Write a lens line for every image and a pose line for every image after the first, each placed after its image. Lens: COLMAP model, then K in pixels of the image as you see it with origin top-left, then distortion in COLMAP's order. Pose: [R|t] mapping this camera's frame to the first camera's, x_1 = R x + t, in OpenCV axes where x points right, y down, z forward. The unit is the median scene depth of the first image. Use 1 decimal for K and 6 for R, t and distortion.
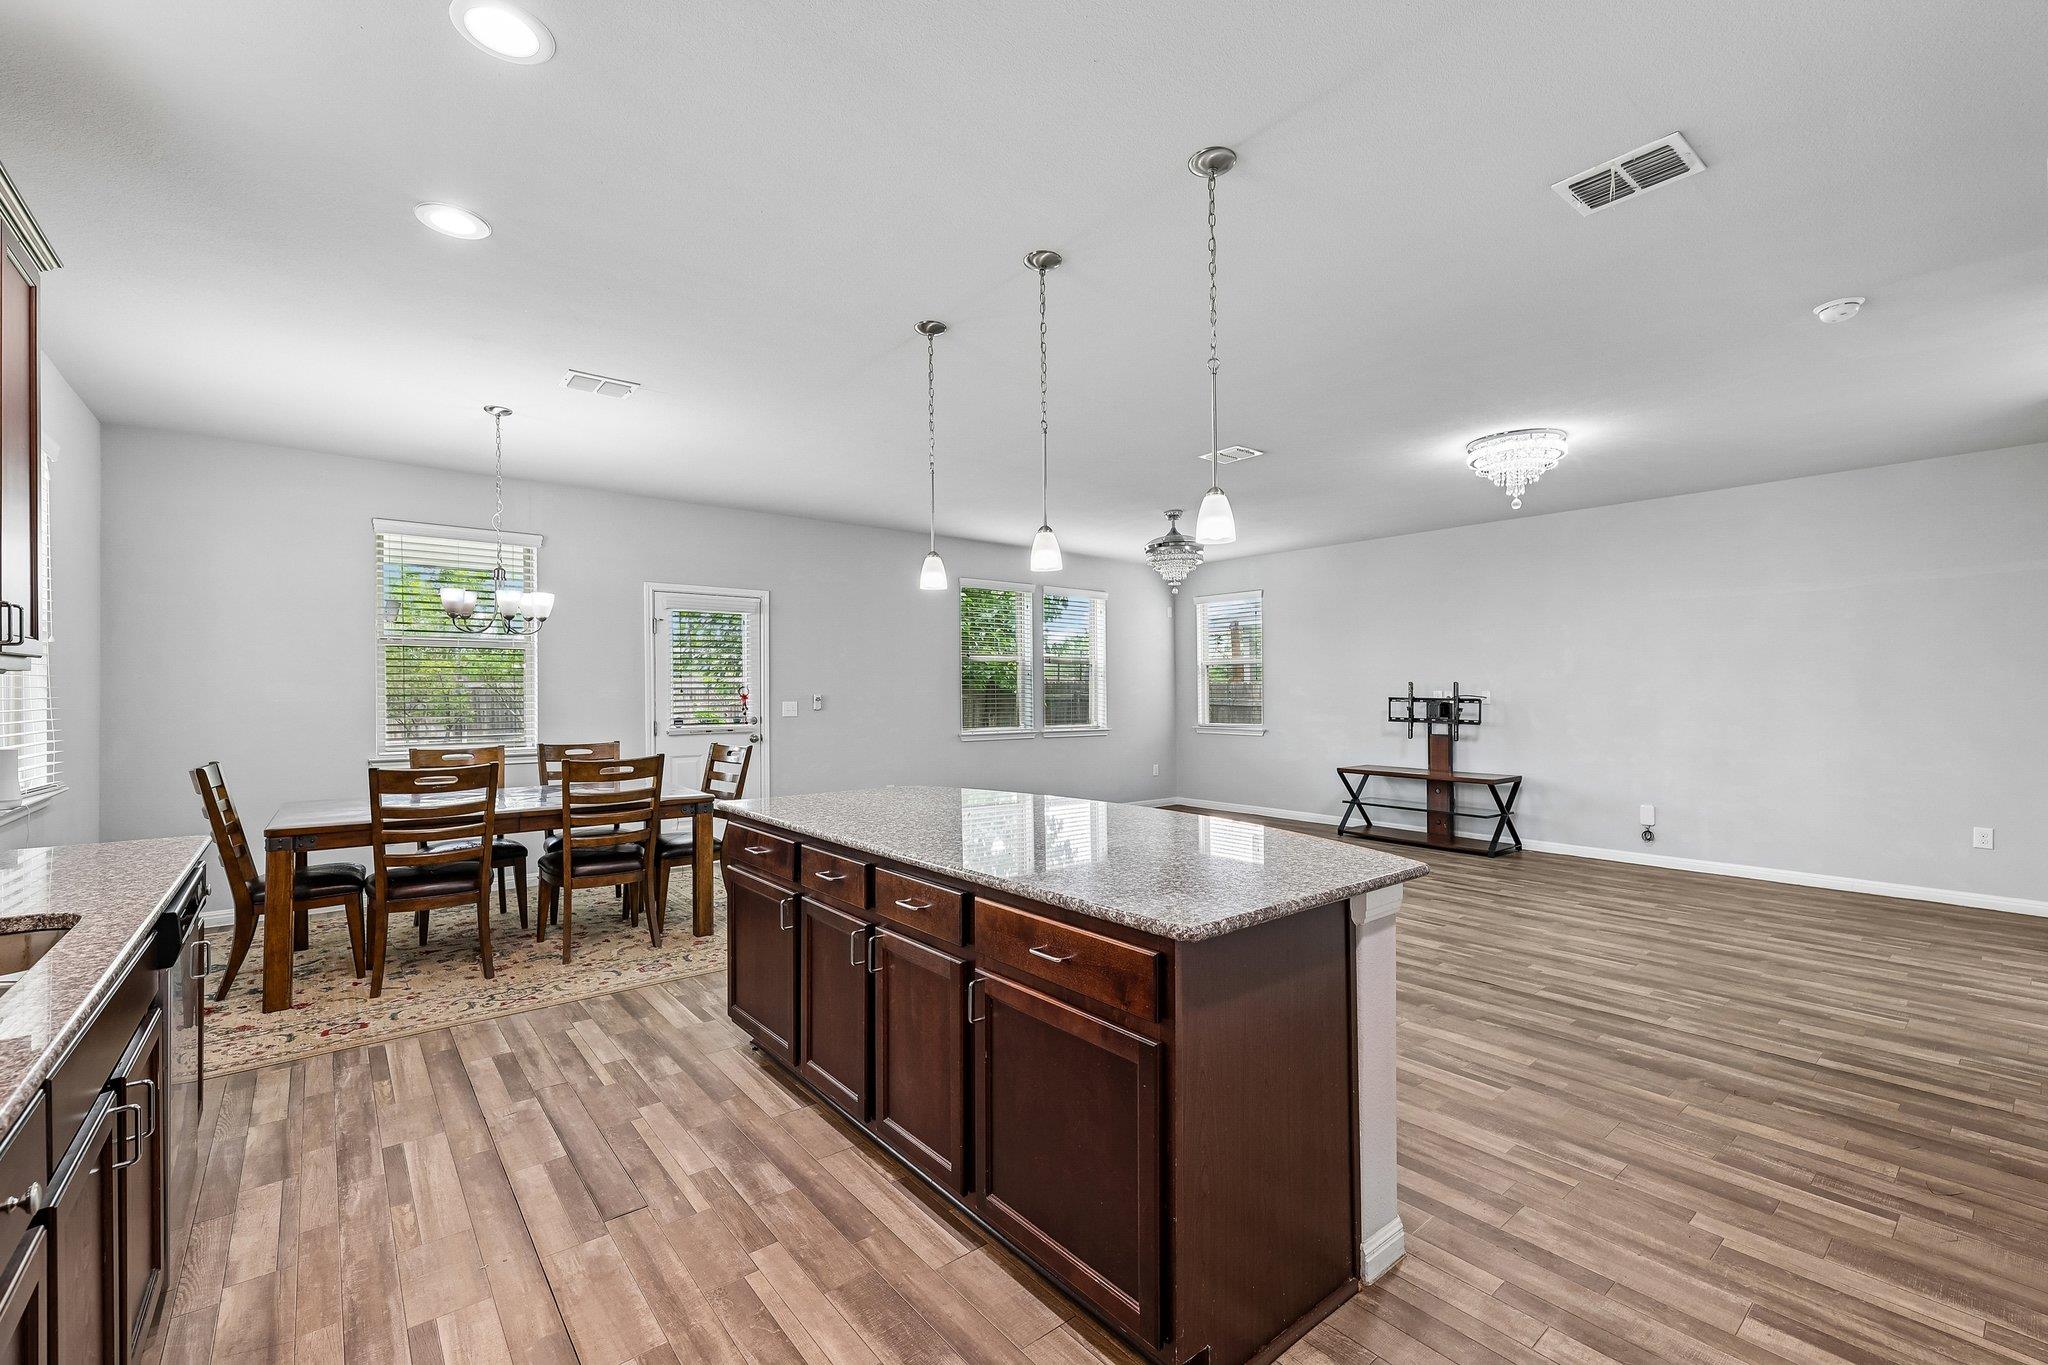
lens RADIAL K [[863.1, 0, 1021.1], [0, 863.1, 687.0], [0, 0, 1]] dist [-0.000101, 0.000189]
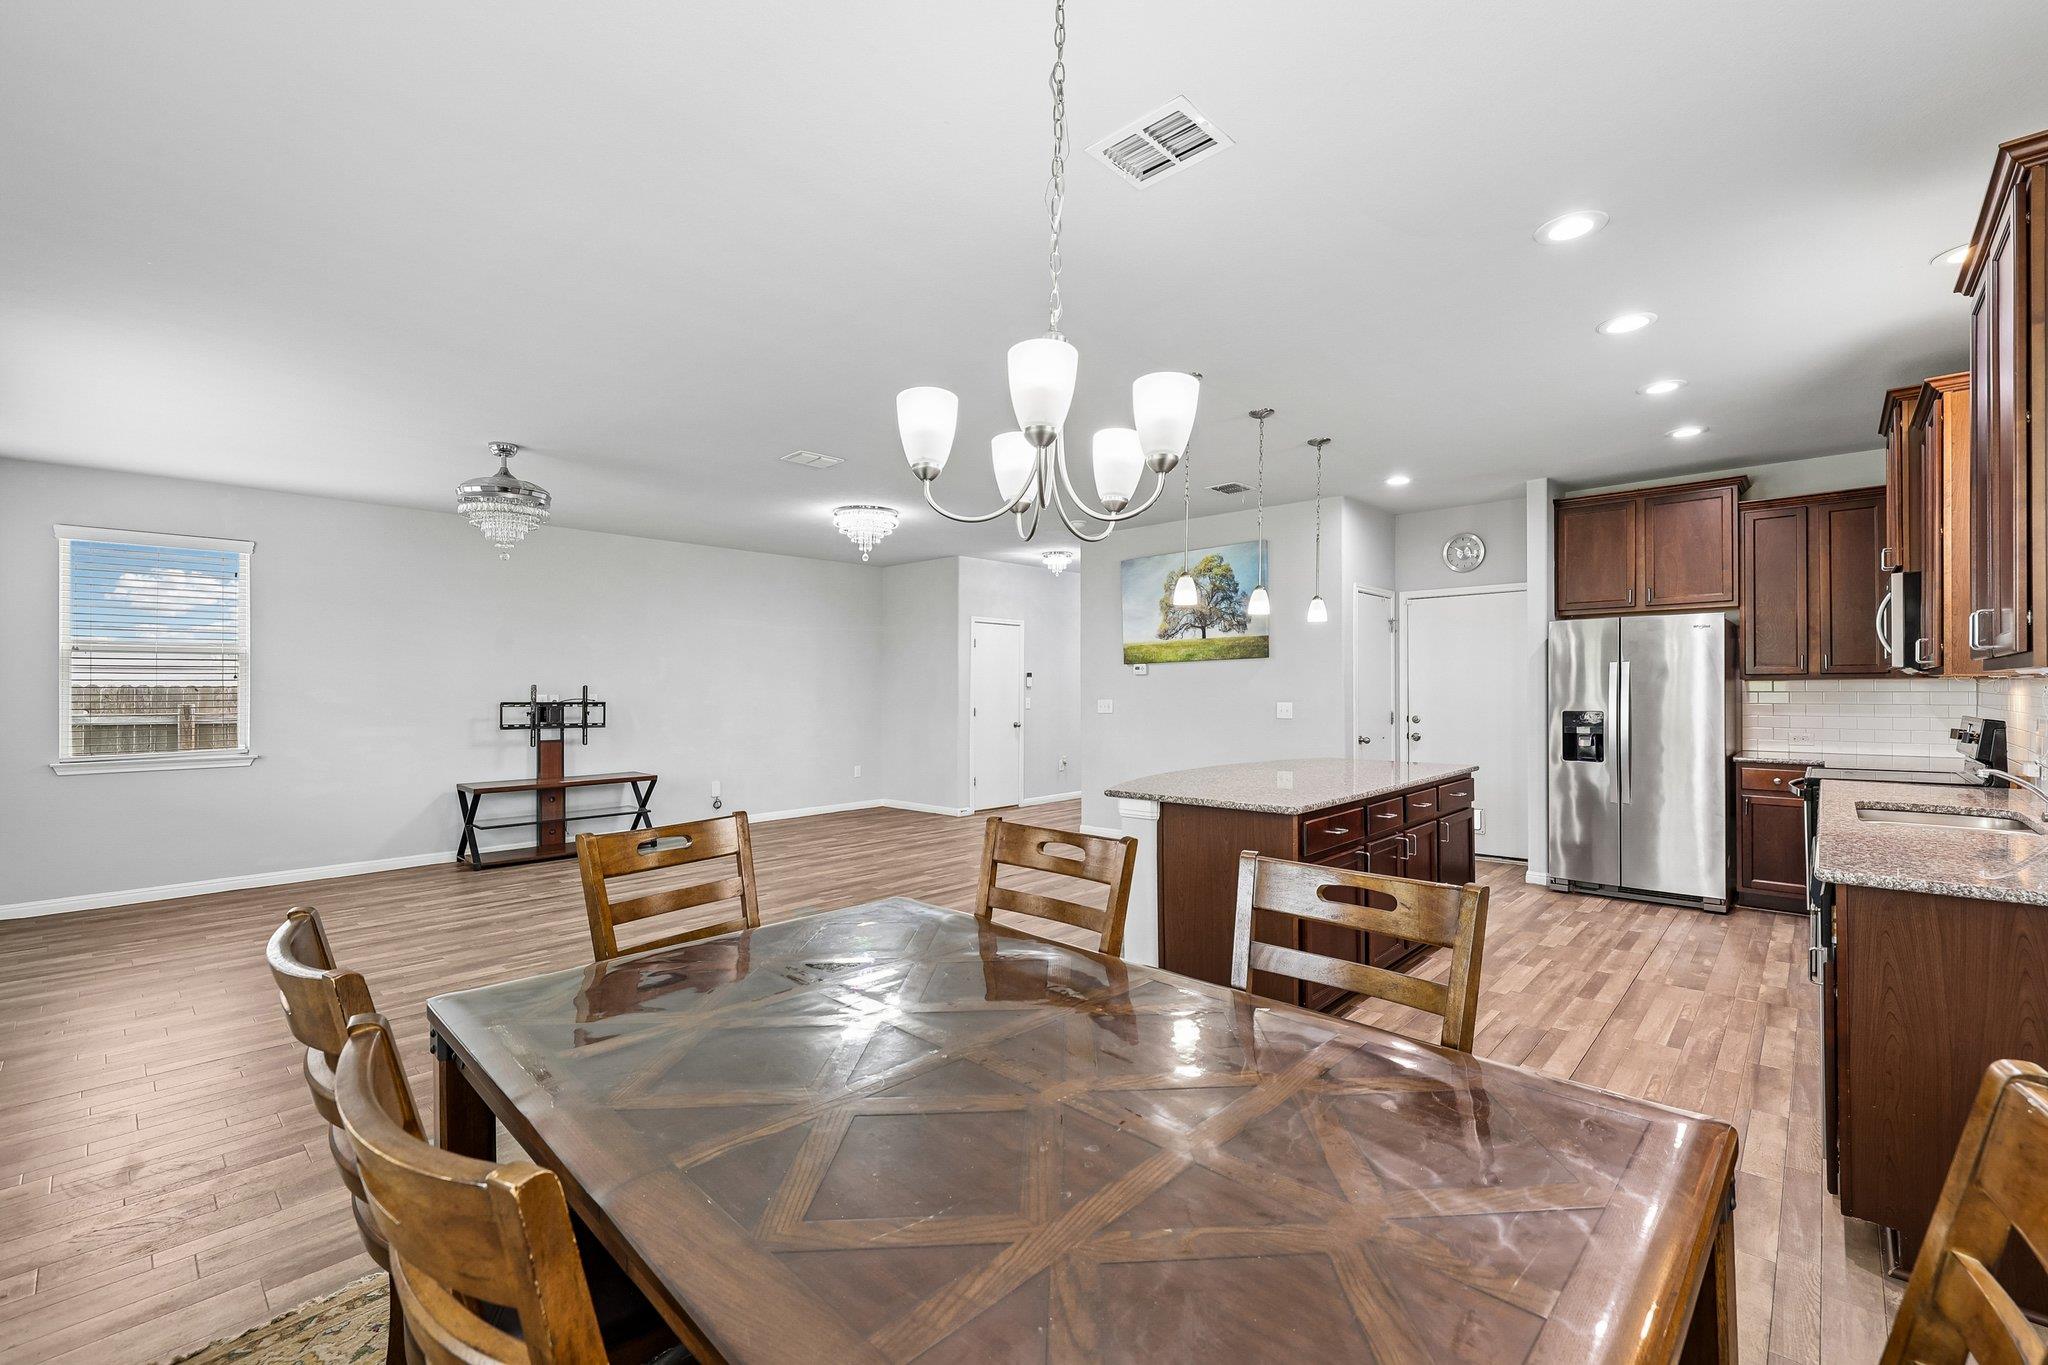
lens RADIAL K [[863.1, 0, 1026.2], [0, 863.1, 682.7], [0, 0, 1]] dist [-0.000101, 0.000189]
pose [[-0.135853, 0.009025, 0.990688, -0.599943], [0.001609, 0.999959, -0.008889, 0.000600], [-0.990728, 0.000386, -0.135862, 0.681503]]
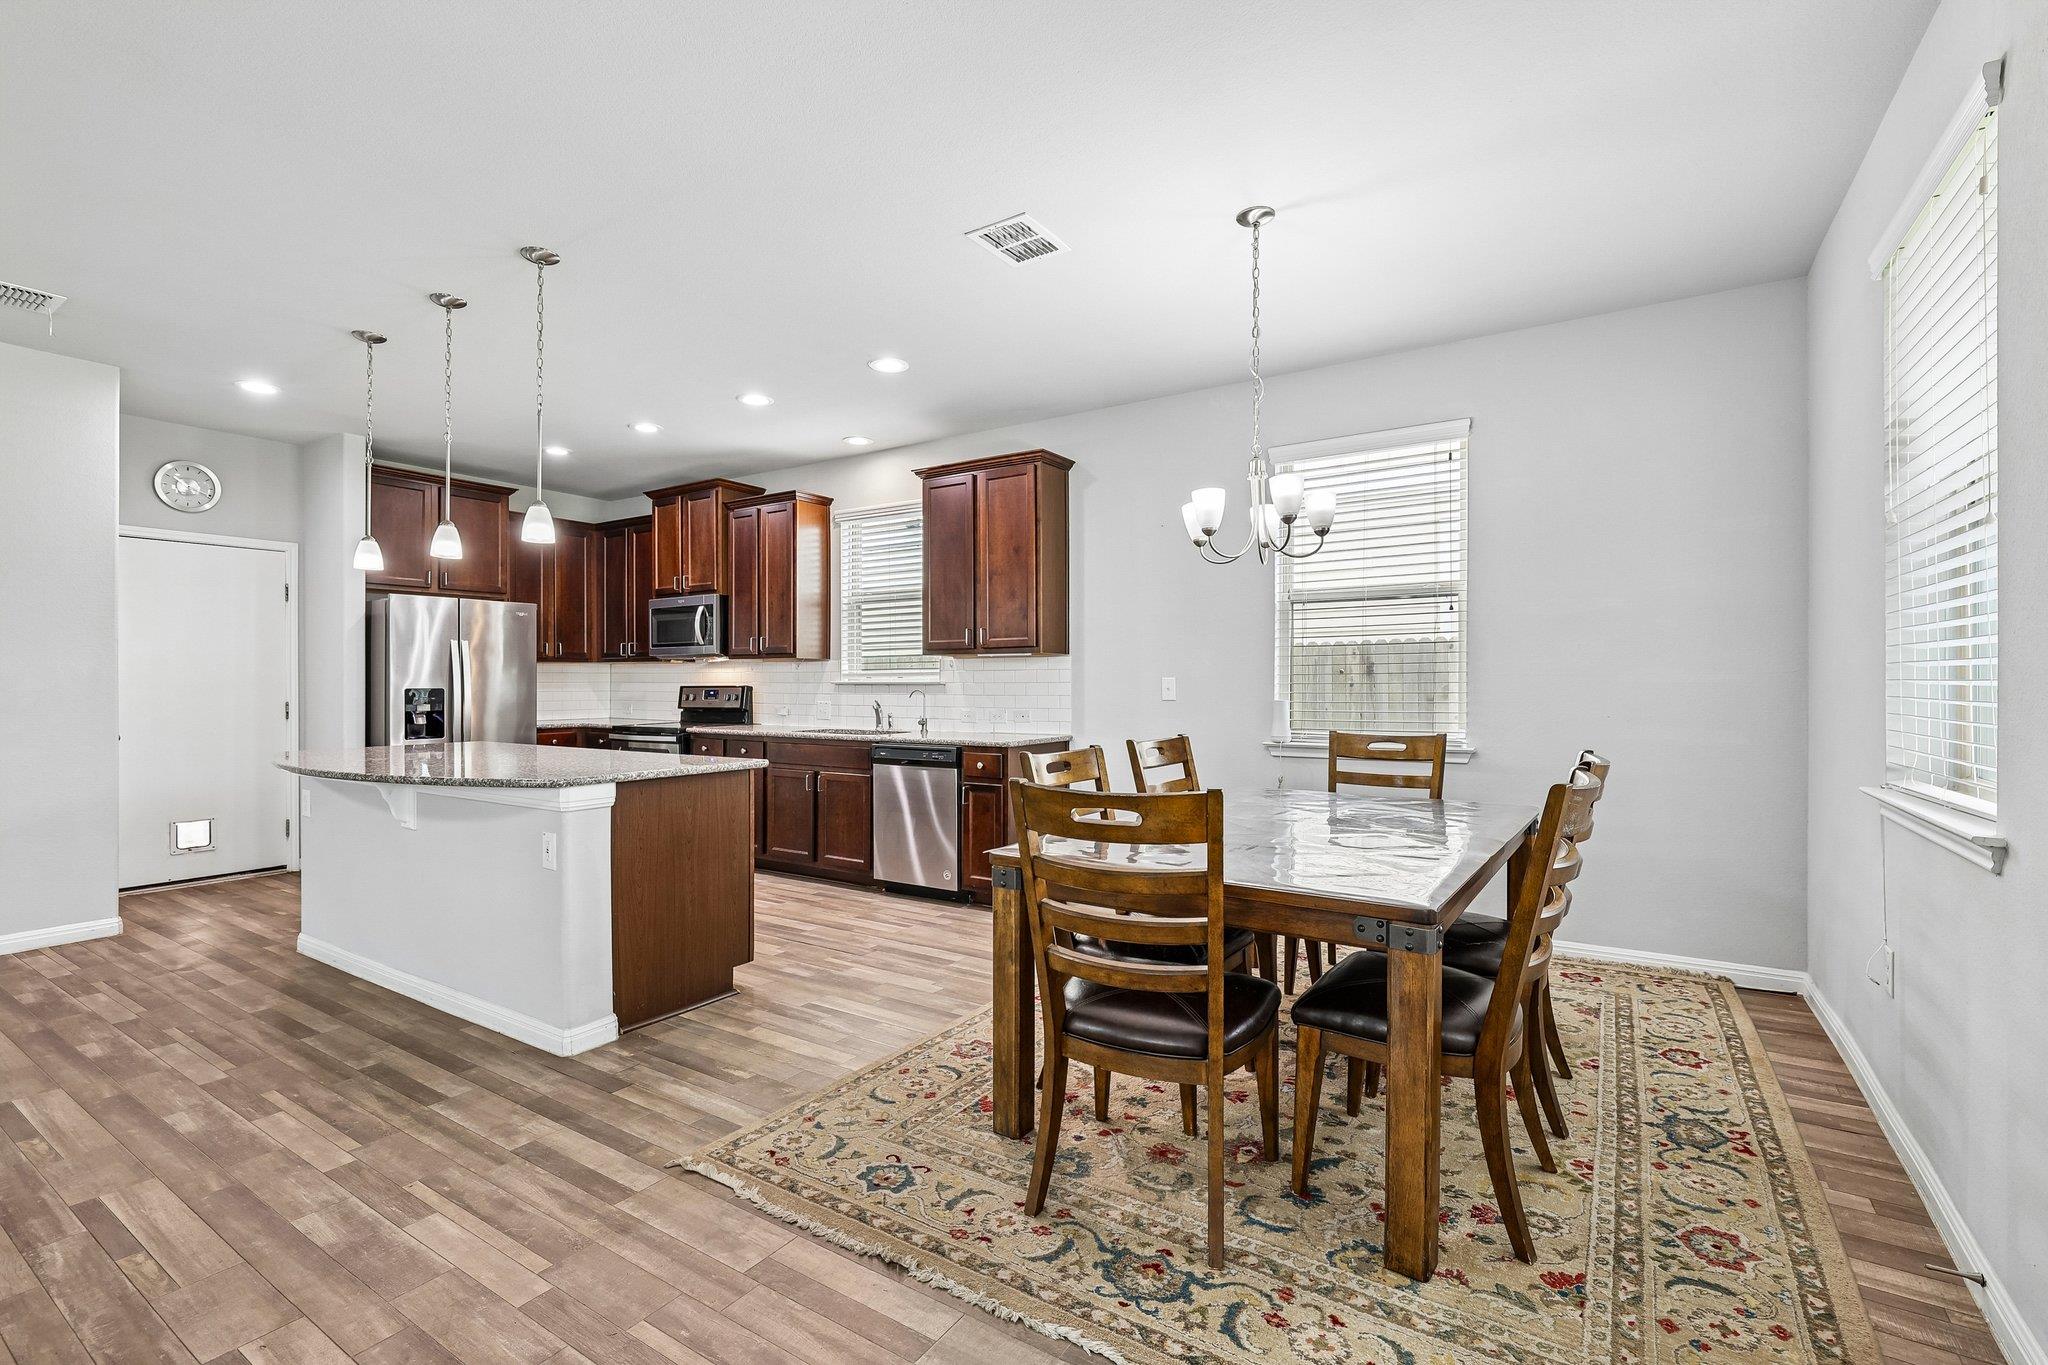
lens RADIAL K [[911.2, 0, 1027.3], [0, 911.2, 682.9], [0, 0, 1]] dist [0.000844, -0.000863]
pose [[-0.953308, 0.004284, -0.301971, -0.147996], [0.005098, 0.999985, -0.001907, 0.019979], [0.301958, -0.003358, -0.953315, 1.030082]]
